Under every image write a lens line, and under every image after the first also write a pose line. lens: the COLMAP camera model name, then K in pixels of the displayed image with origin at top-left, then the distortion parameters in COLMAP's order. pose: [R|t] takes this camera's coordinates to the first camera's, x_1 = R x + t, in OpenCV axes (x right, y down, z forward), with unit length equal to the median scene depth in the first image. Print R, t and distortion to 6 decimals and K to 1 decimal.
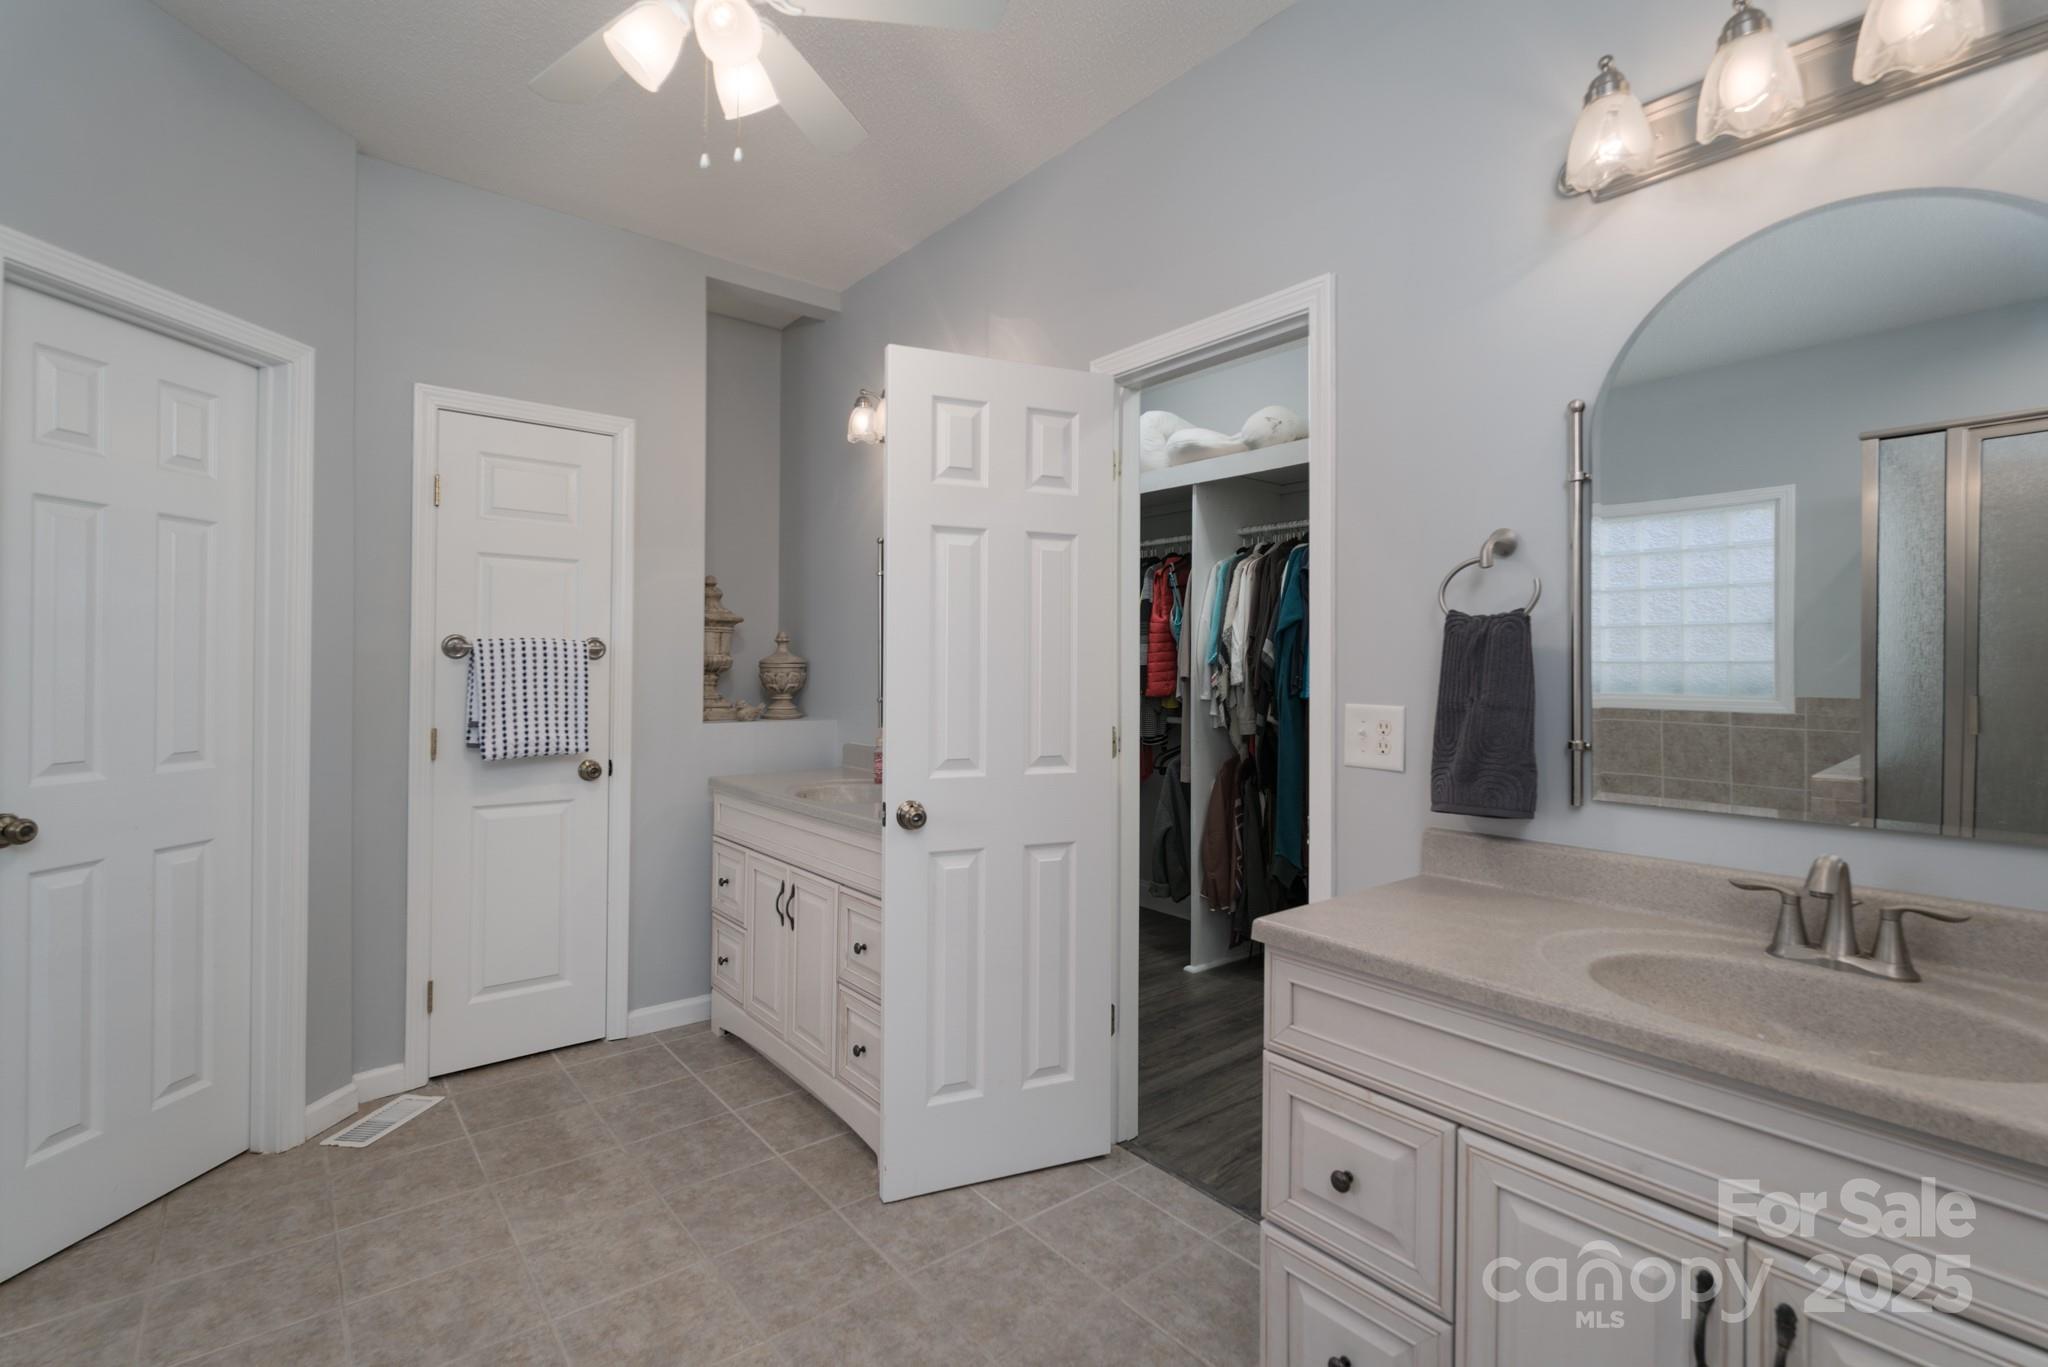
lens RADIAL K [[914.8, 0, 1023.7], [0, 914.8, 661.5], [0, 0, 1]] dist [-0.003023, -0.000480]
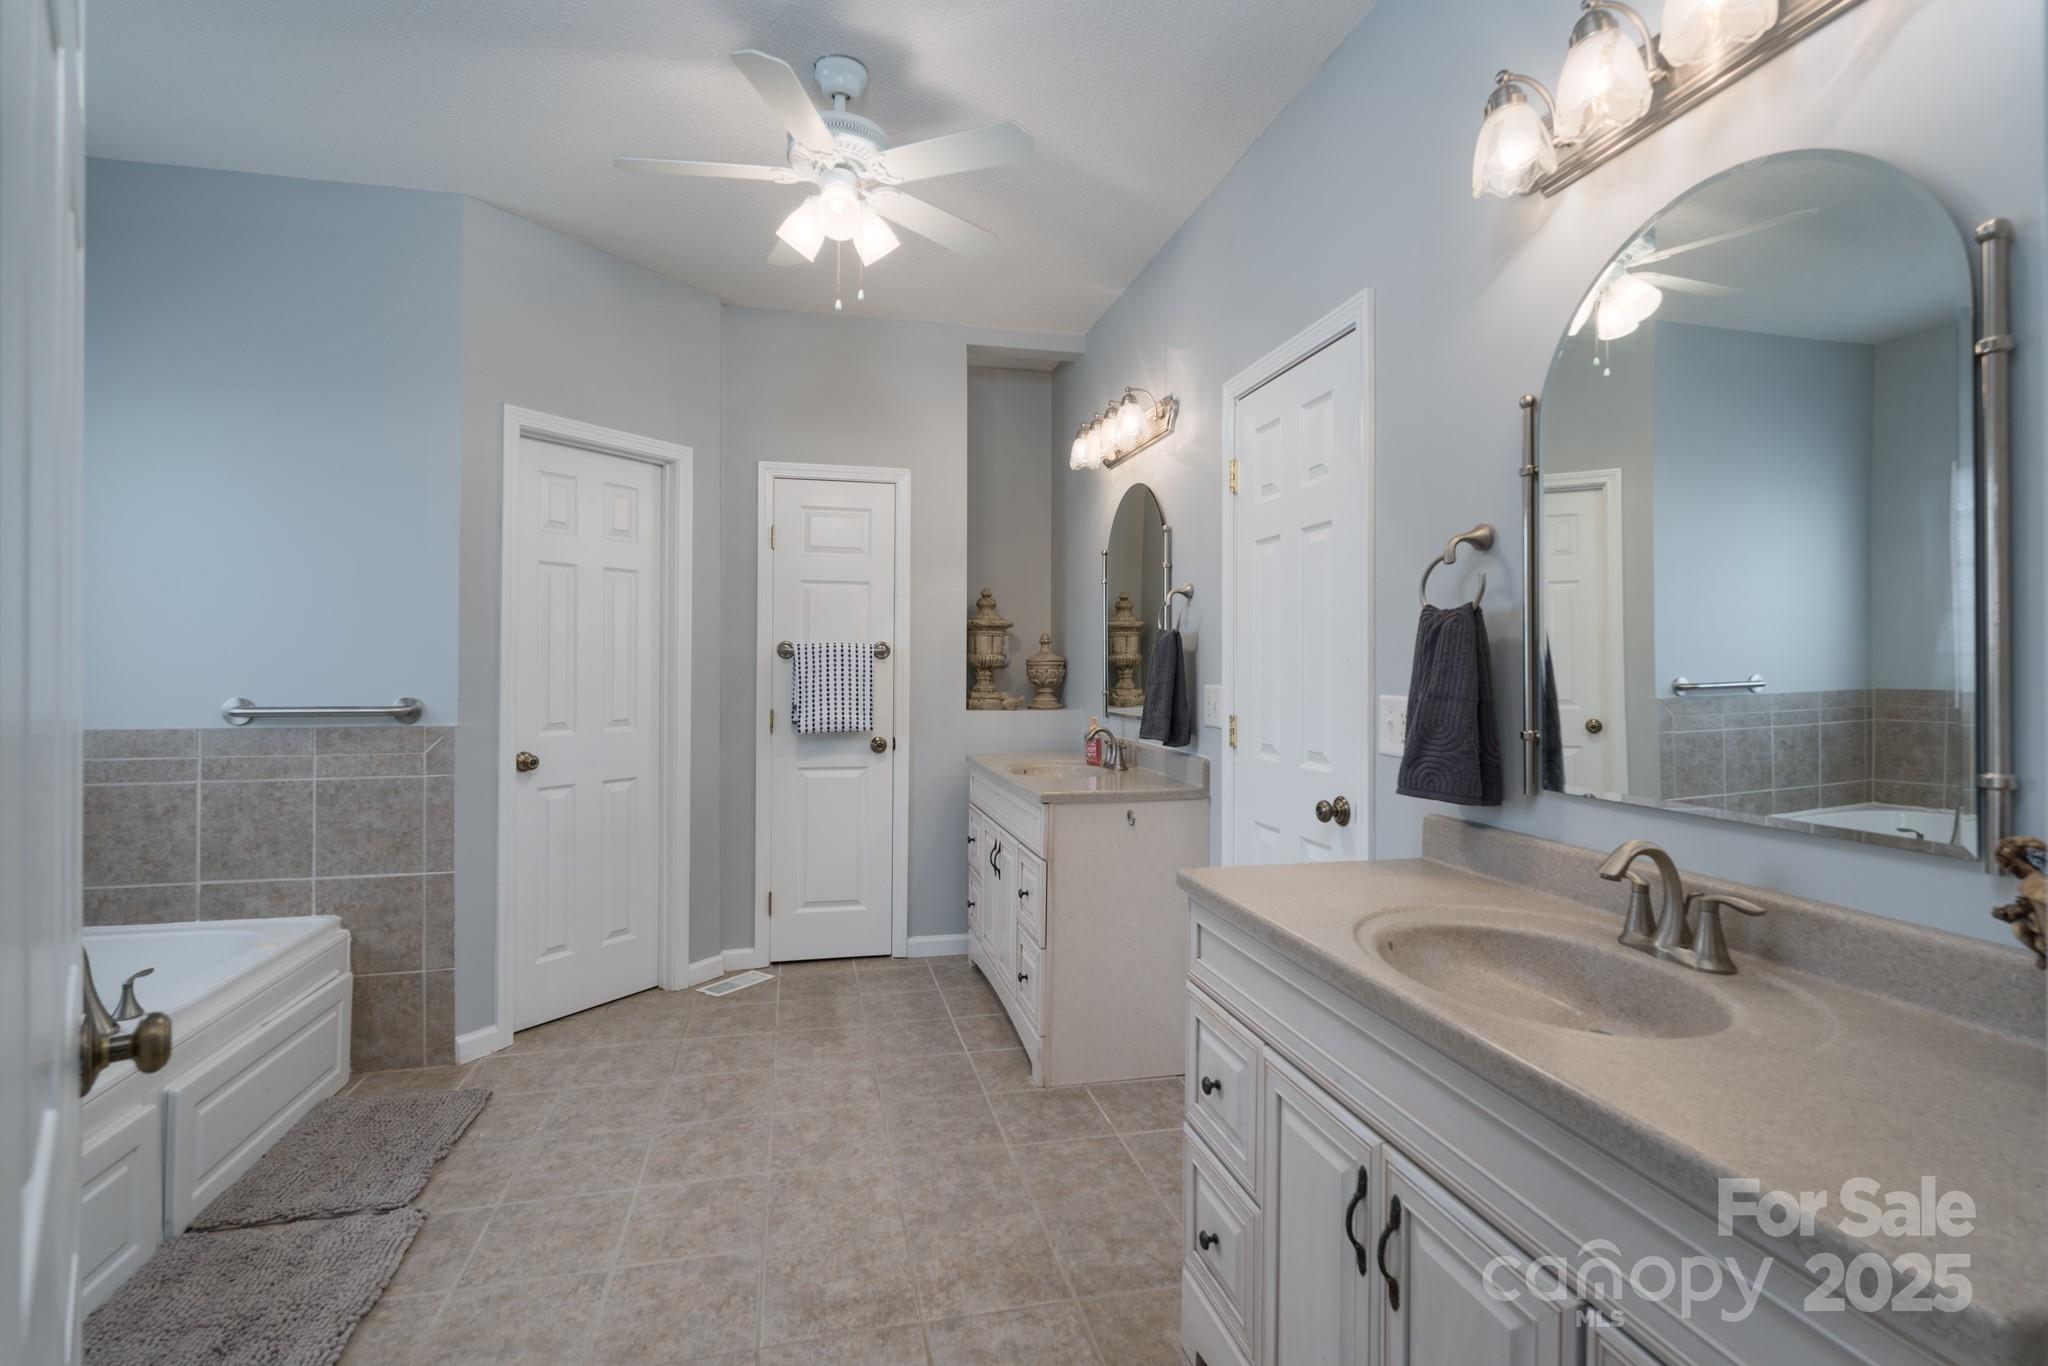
lens RADIAL K [[926.7, 0, 1023.8], [0, 926.7, 659.2], [0, 0, 1]] dist [-0.003768, 0.000408]
pose [[0.899843, -0.006770, -0.436162, 0.315923], [0.005828, 0.999977, -0.003499, 0.004425], [0.436176, 0.000606, 0.899861, -0.097624]]
